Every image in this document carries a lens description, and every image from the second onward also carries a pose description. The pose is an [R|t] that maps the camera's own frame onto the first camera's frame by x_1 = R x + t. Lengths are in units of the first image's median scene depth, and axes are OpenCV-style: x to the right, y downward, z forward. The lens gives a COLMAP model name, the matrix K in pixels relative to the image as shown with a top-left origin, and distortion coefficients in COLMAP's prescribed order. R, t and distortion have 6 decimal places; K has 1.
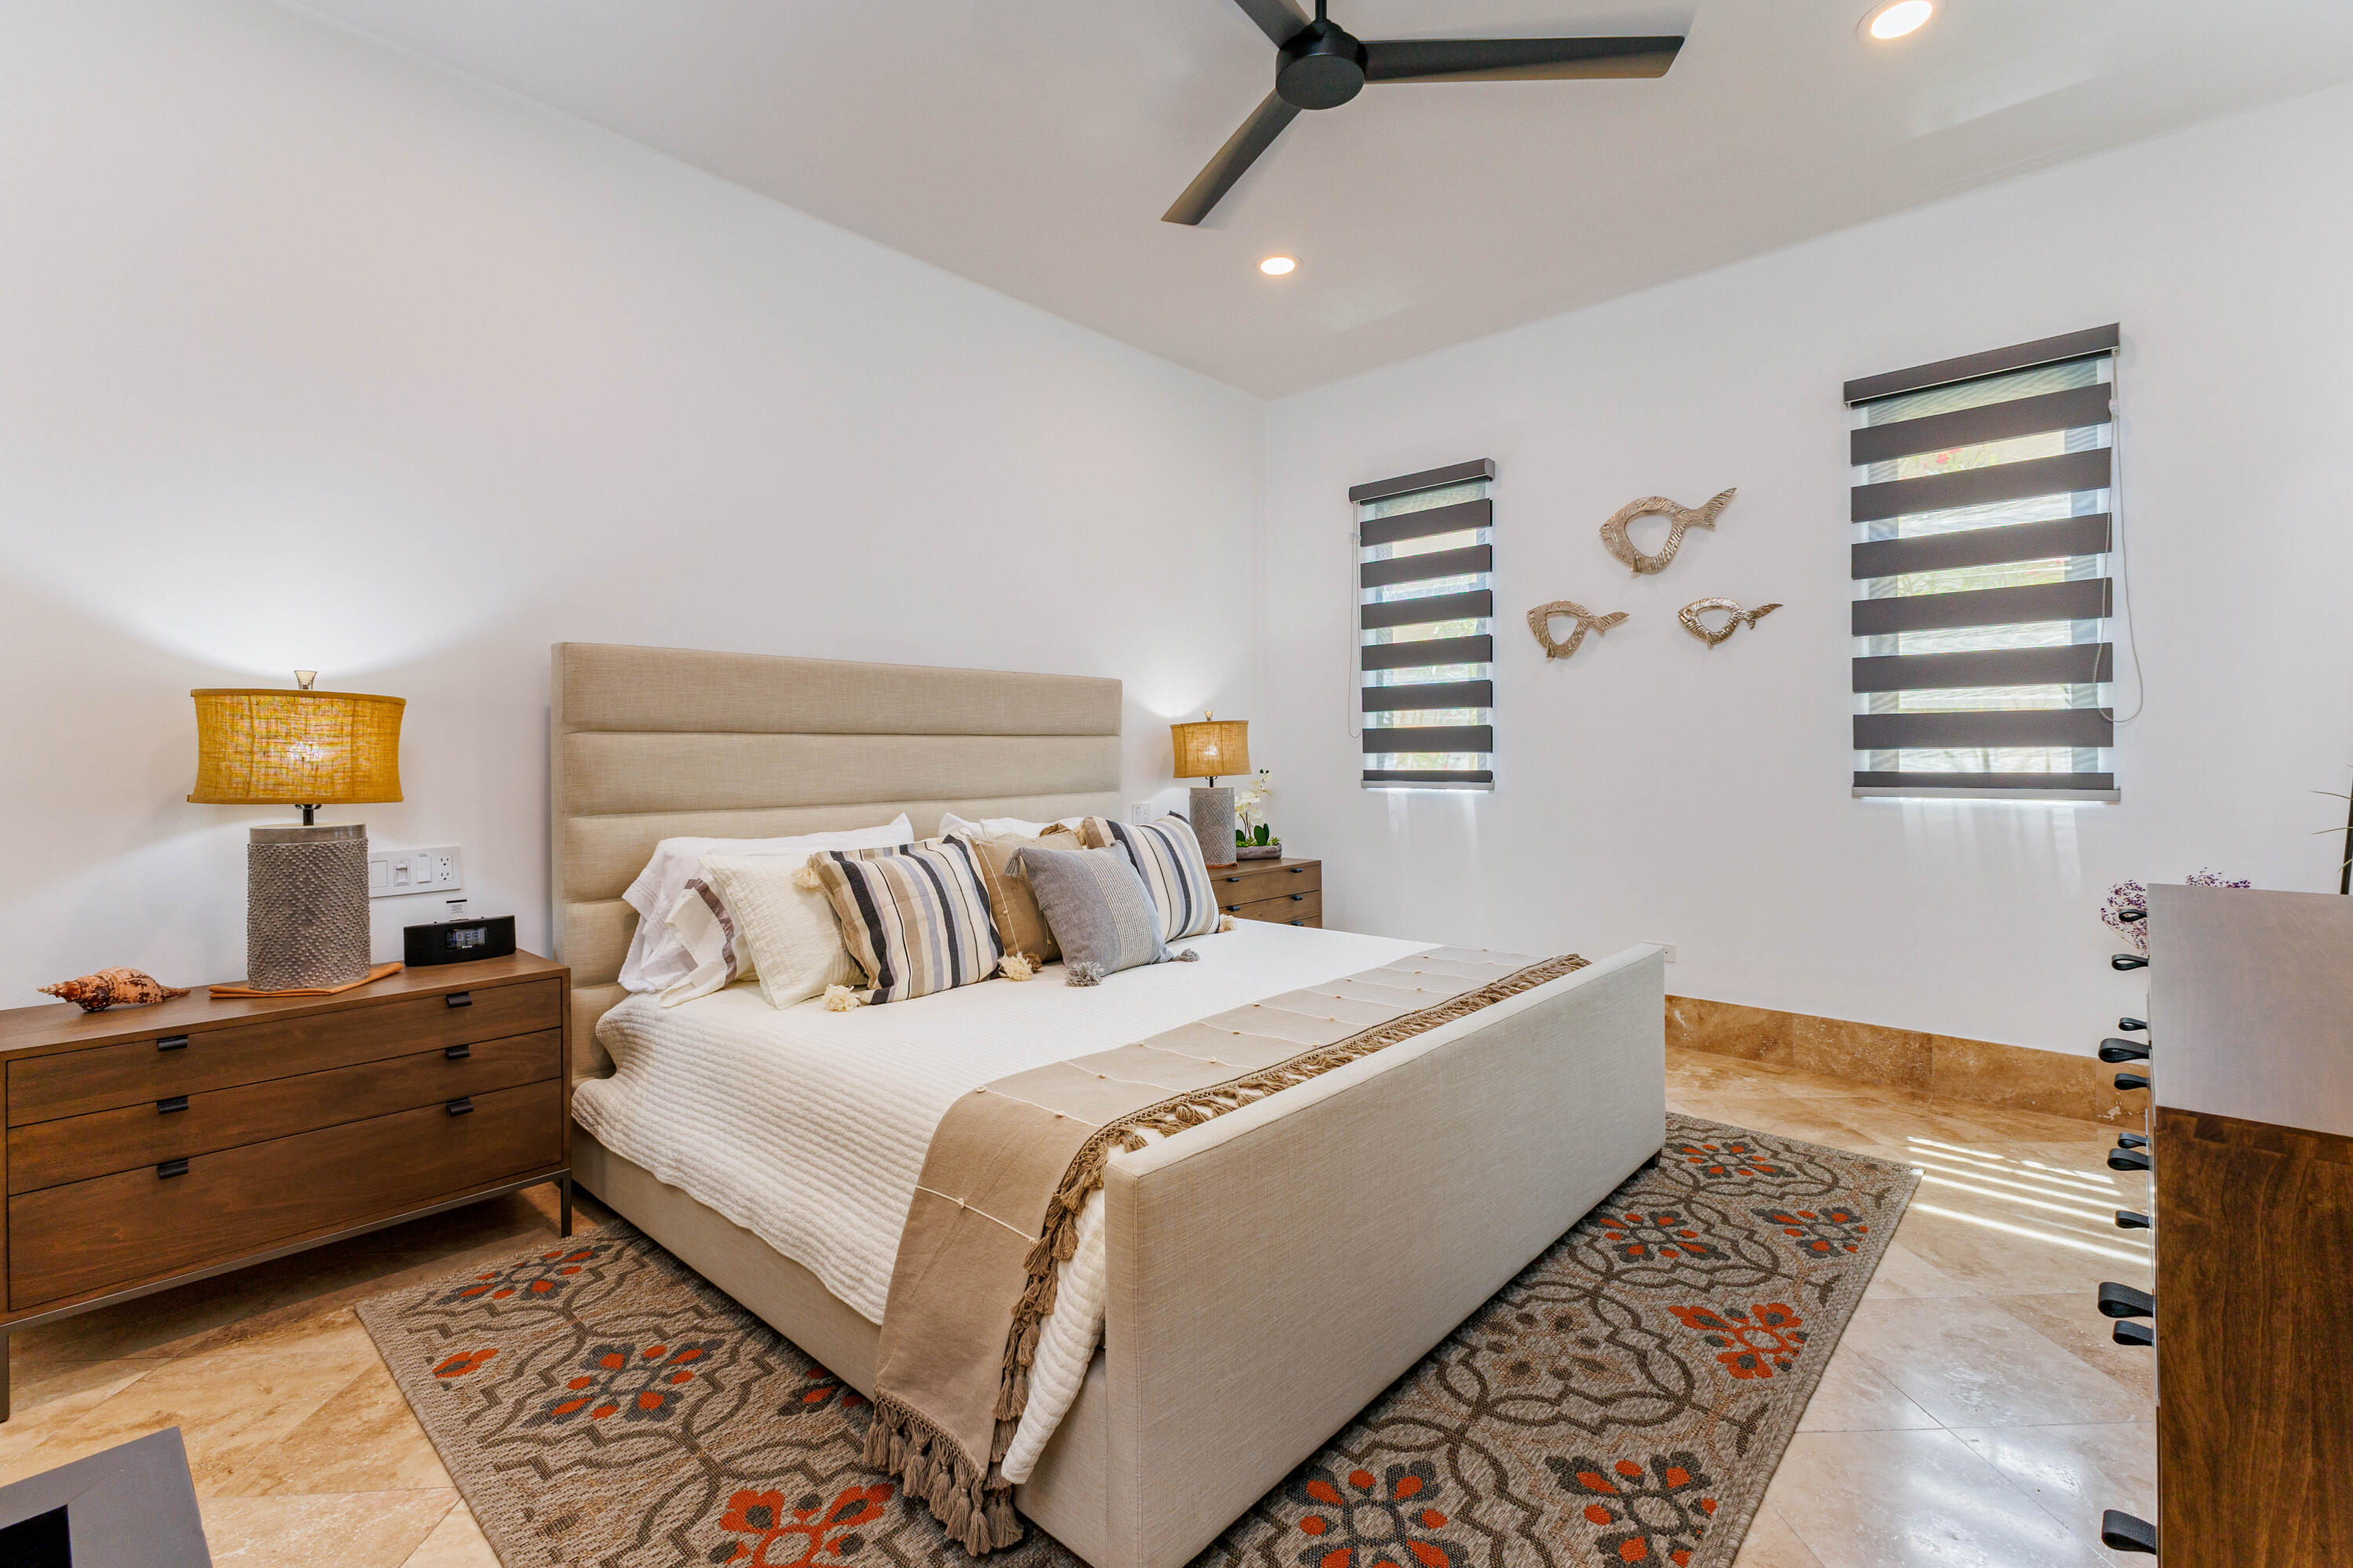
lens RADIAL K [[1035.8, 0, 1164.2], [0, 1035.8, 767.2], [0, 0, 1]] dist [0.012643, -0.000253]
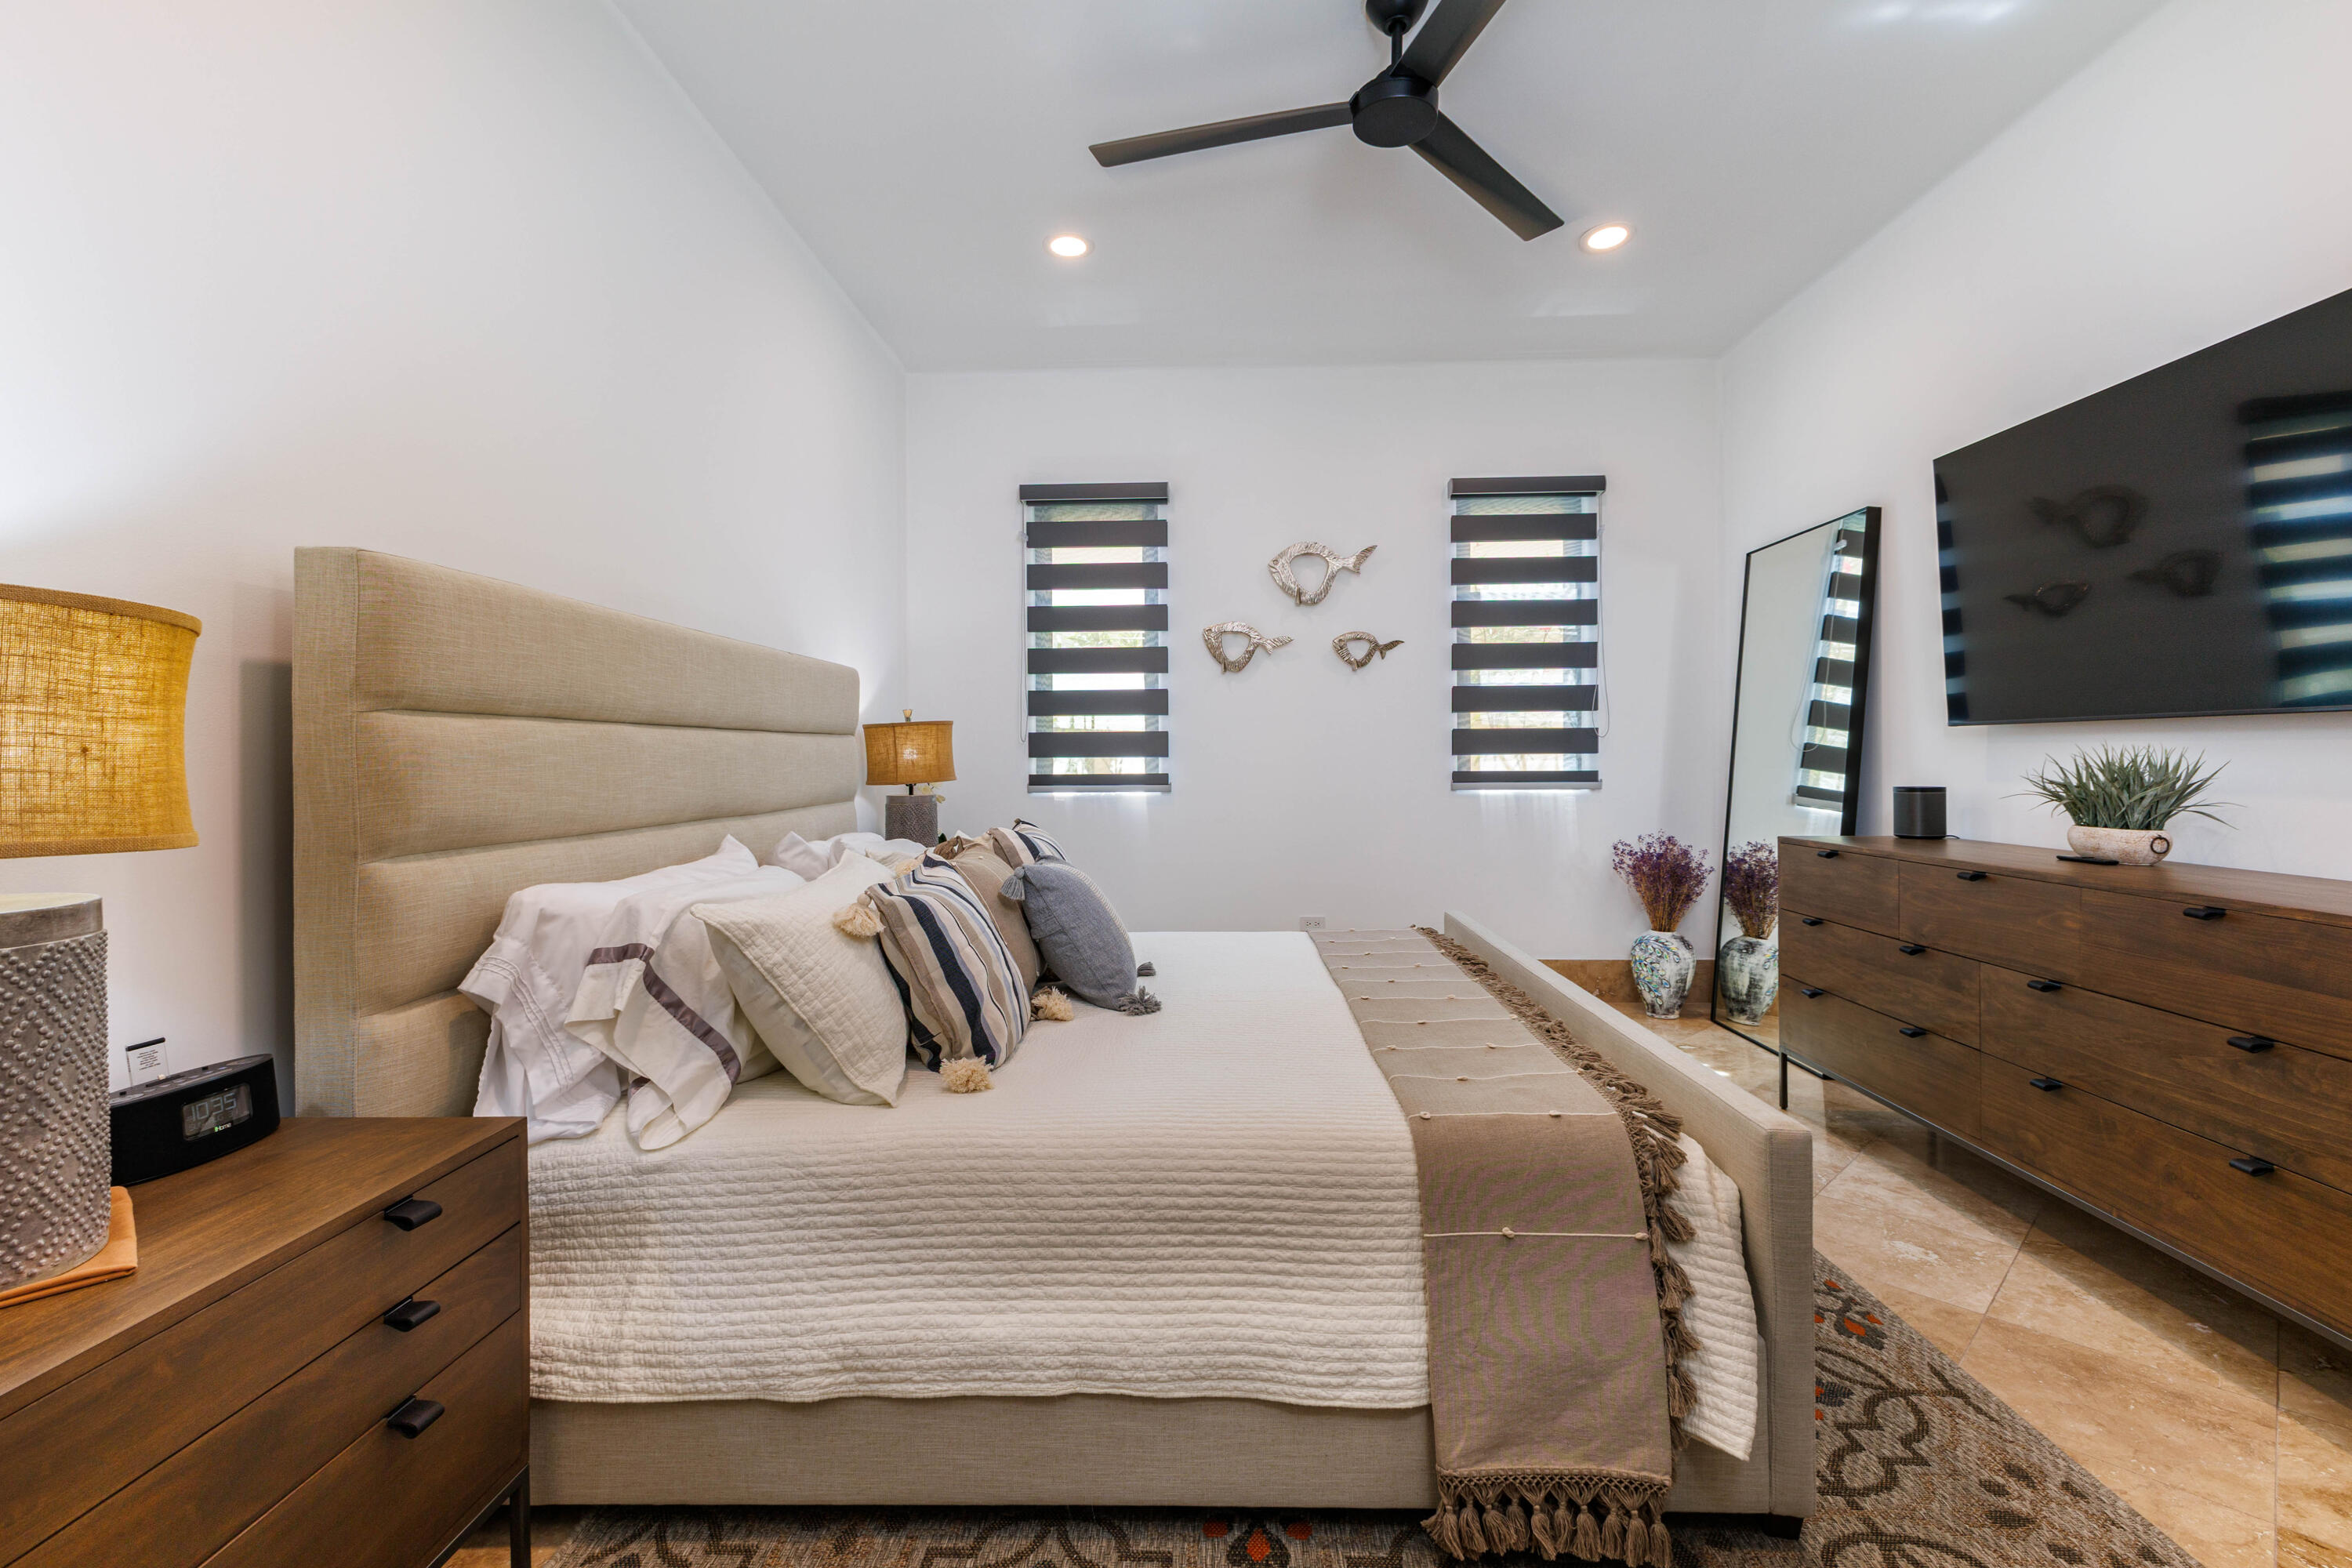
lens RADIAL K [[1035.3, 0, 1169.7], [0, 1035.3, 773.3], [0, 0, 1]] dist [0.012643, -0.000253]
pose [[0.756711, -0.007064, 0.653712, -0.488685], [0.009232, 0.999957, 0.000119, 0.003423], [-0.653685, 0.005945, 0.756744, 0.234374]]
